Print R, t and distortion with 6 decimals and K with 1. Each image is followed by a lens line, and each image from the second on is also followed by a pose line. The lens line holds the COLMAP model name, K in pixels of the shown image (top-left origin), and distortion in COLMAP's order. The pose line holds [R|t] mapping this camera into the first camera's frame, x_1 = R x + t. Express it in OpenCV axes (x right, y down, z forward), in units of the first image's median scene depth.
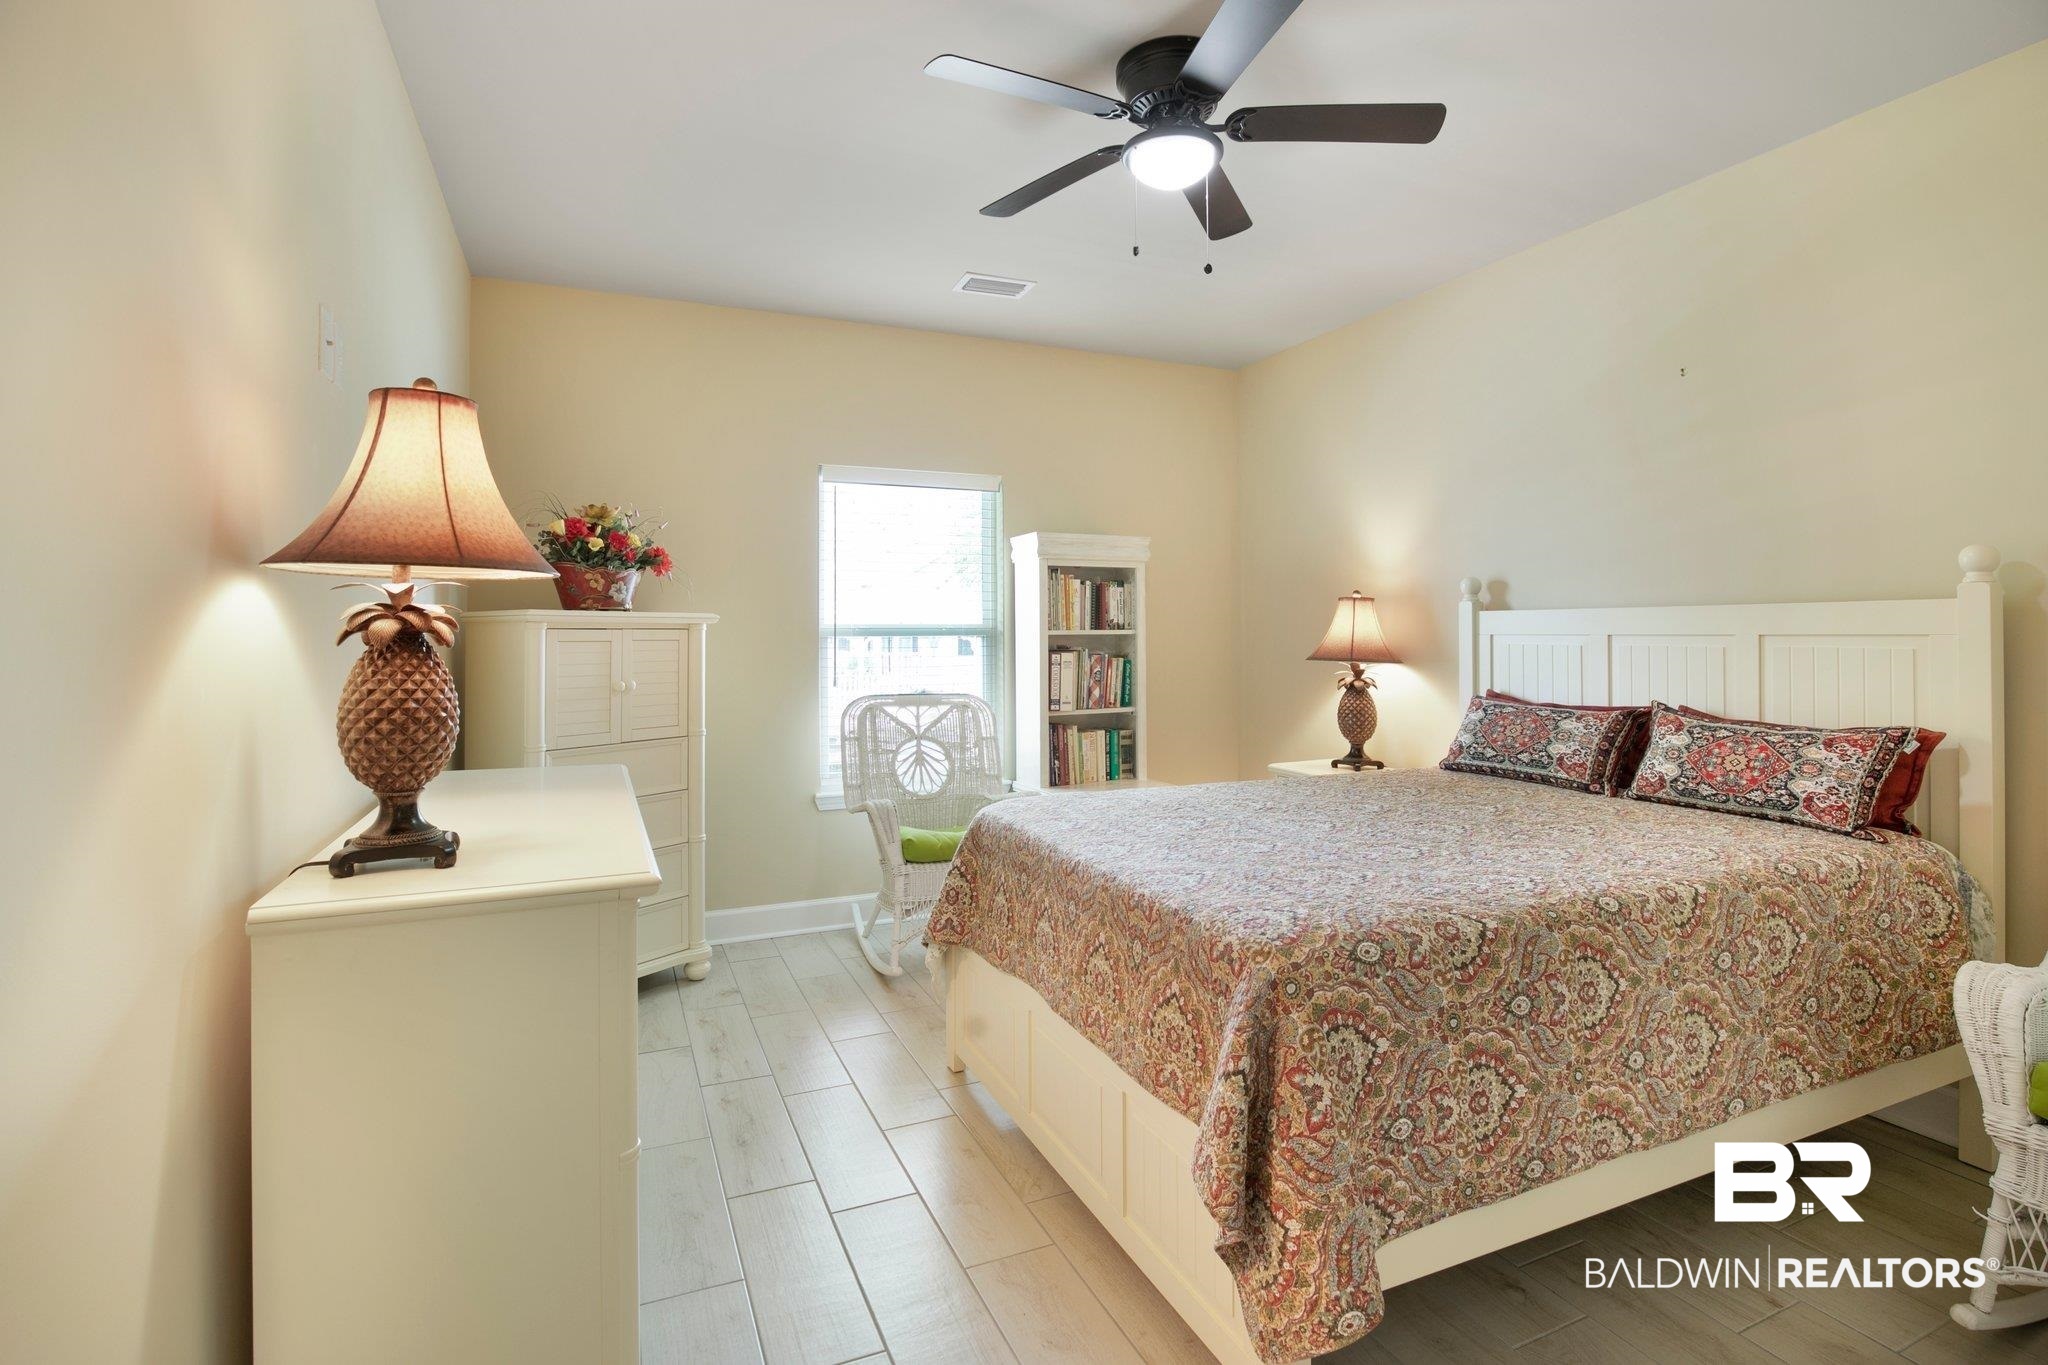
lens RADIAL K [[965.2, 0, 1025.5], [0, 965.2, 615.8], [0, 0, 1]] dist [-0.023663, 0.000552]
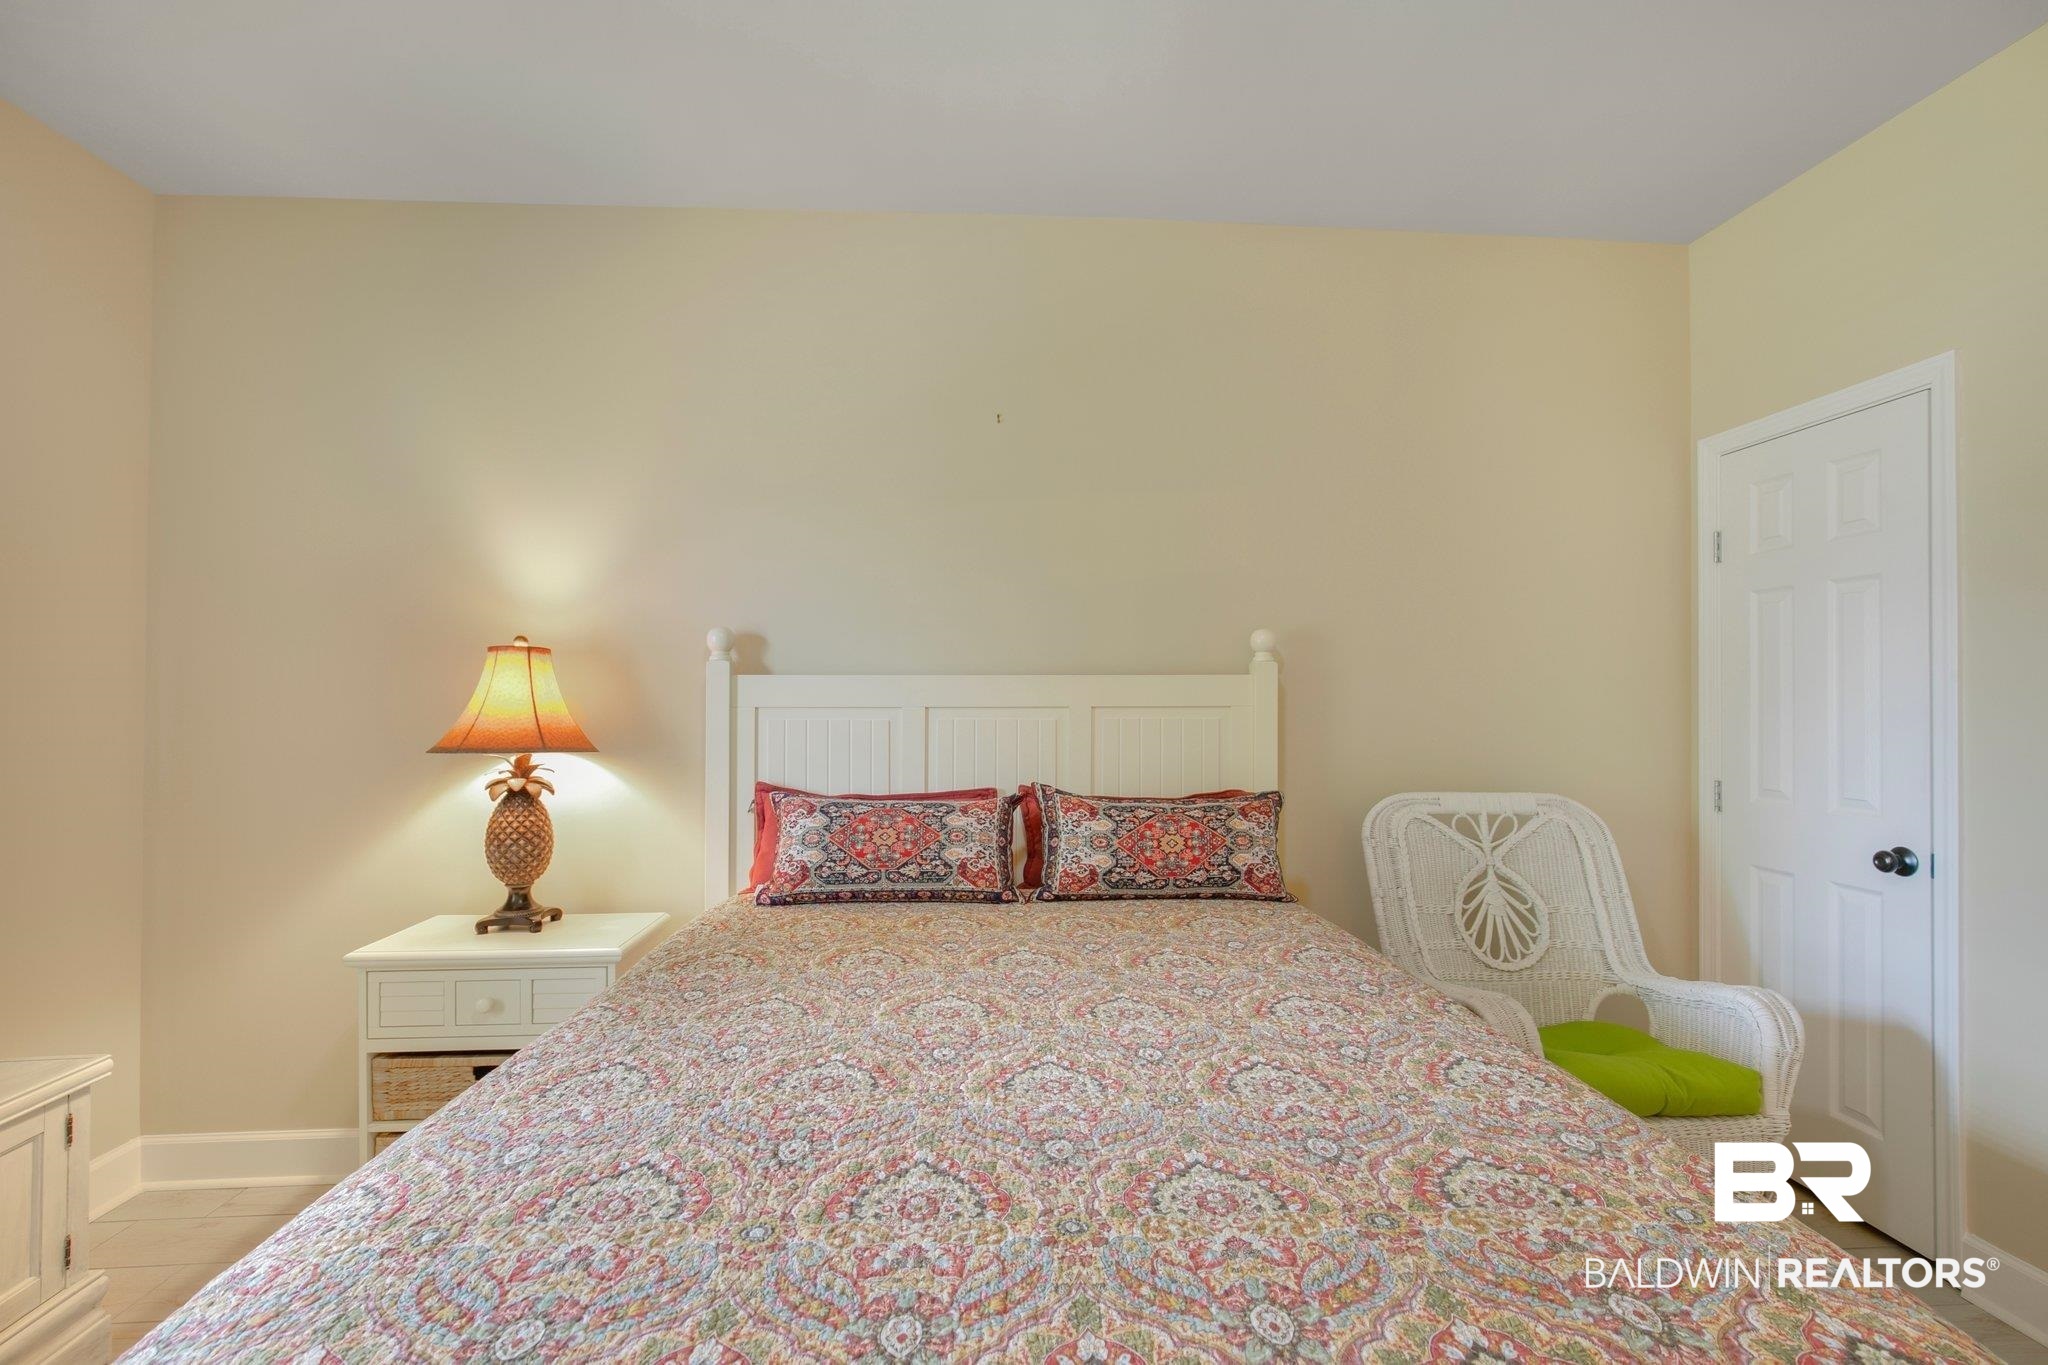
lens RADIAL K [[938.9, 0, 1010.8], [0, 938.9, 698.1], [0, 0, 1]] dist [-0.012713, -0.000068]
pose [[0.351508, 0.009354, 0.936138, -0.144192], [-0.015808, 0.999867, -0.004055, 0.015133], [-0.936052, -0.013373, 0.351609, 0.694425]]
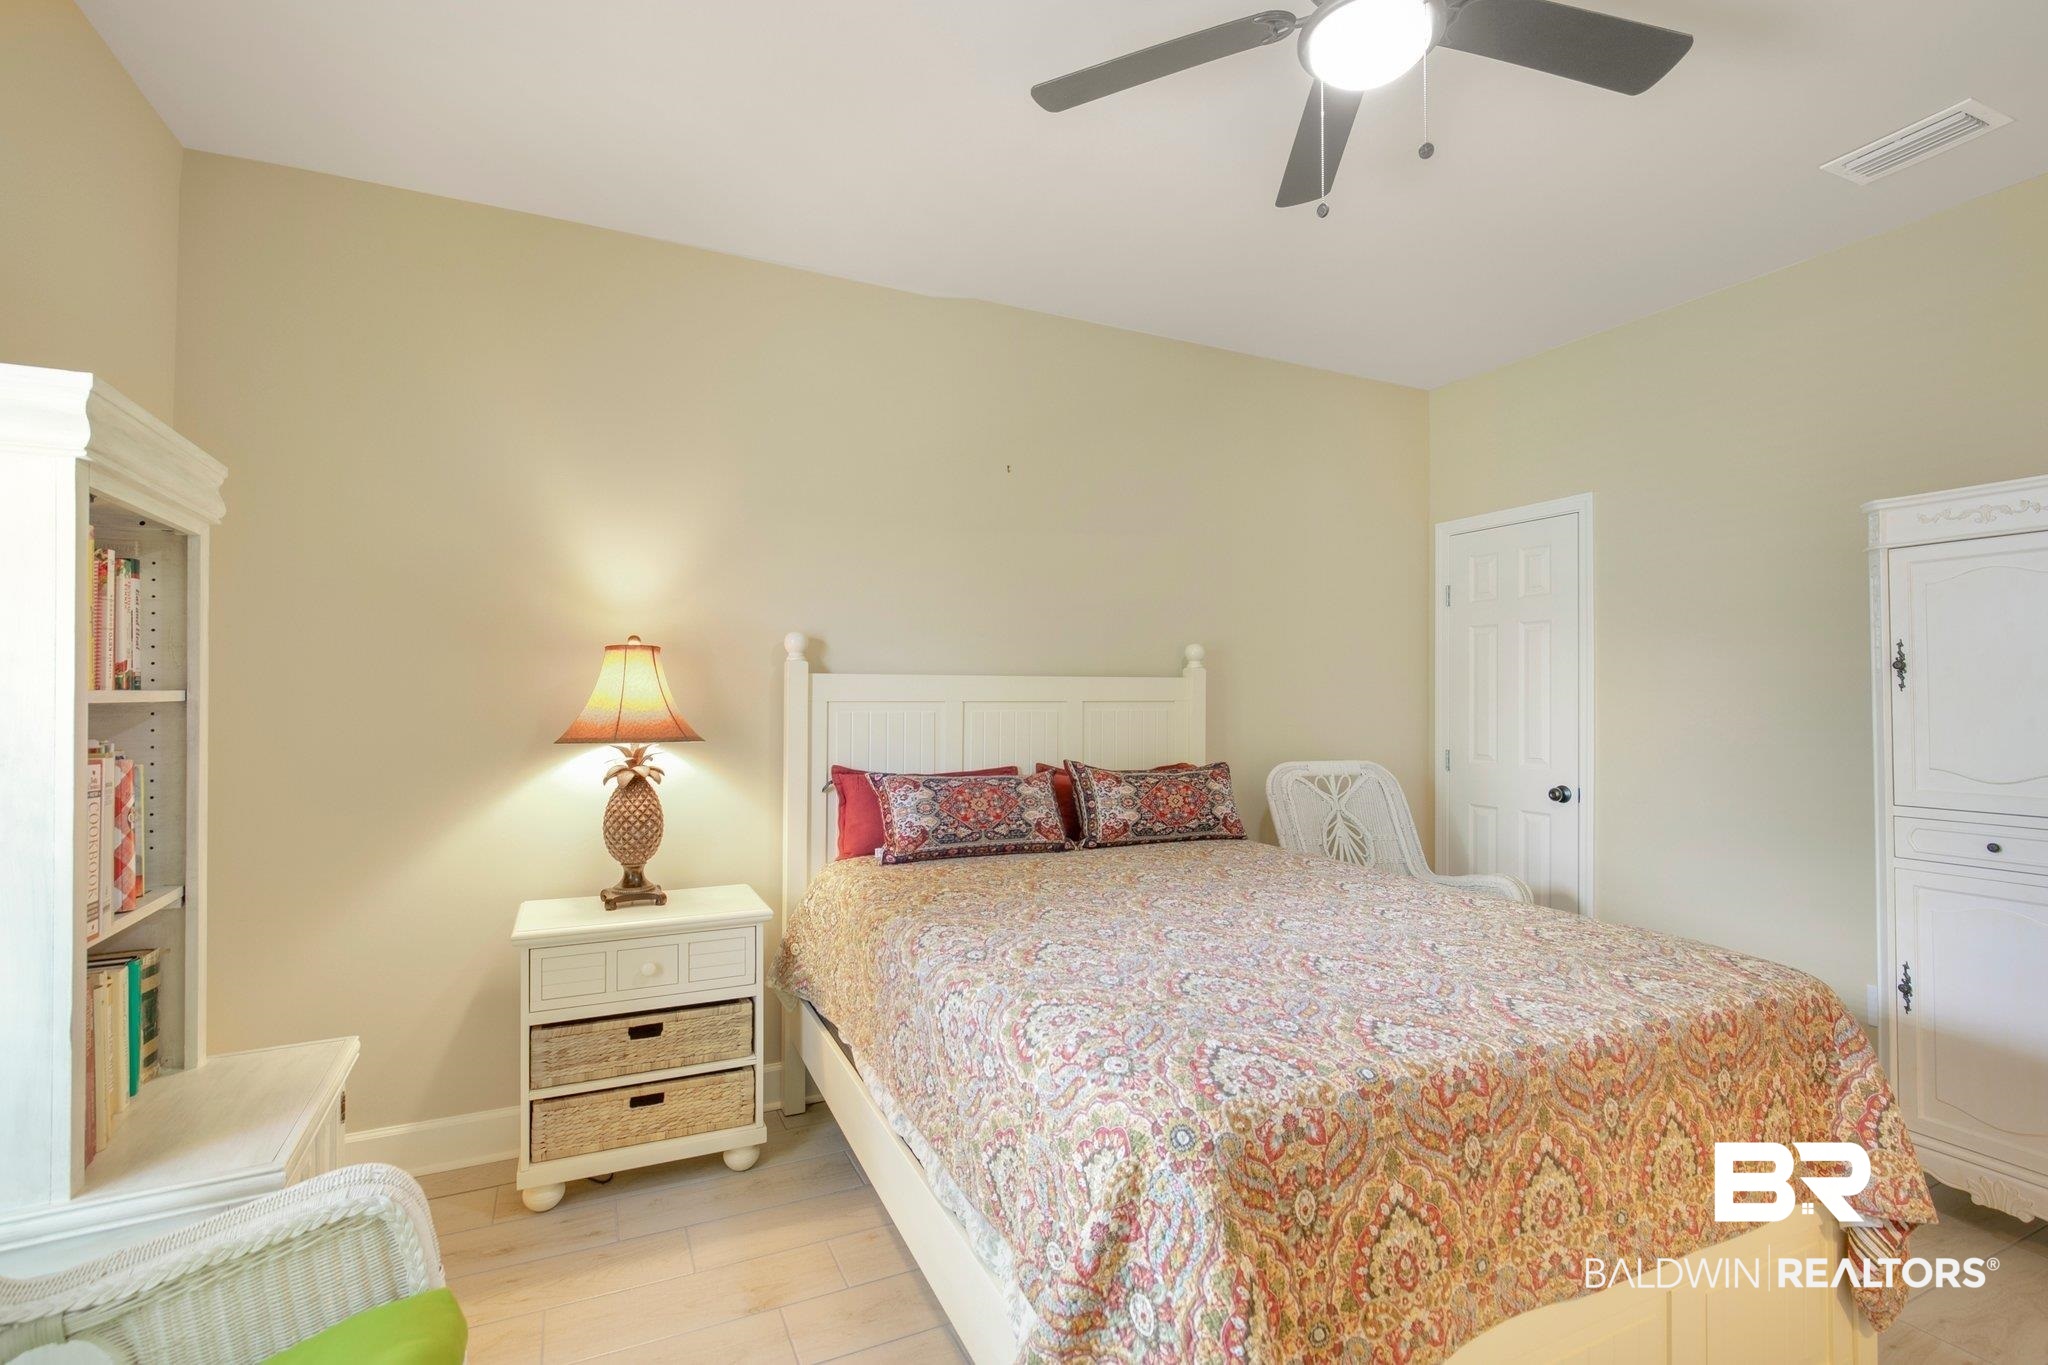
lens RADIAL K [[932.7, 0, 1011.3], [0, 932.7, 699.9], [0, 0, 1]] dist [-0.023037, 0.000722]
pose [[-0.013695, 0.005074, 0.999893, -0.421582], [-0.015756, 0.999862, -0.005290, 0.024186], [-0.999782, -0.015826, -0.013613, 1.040983]]
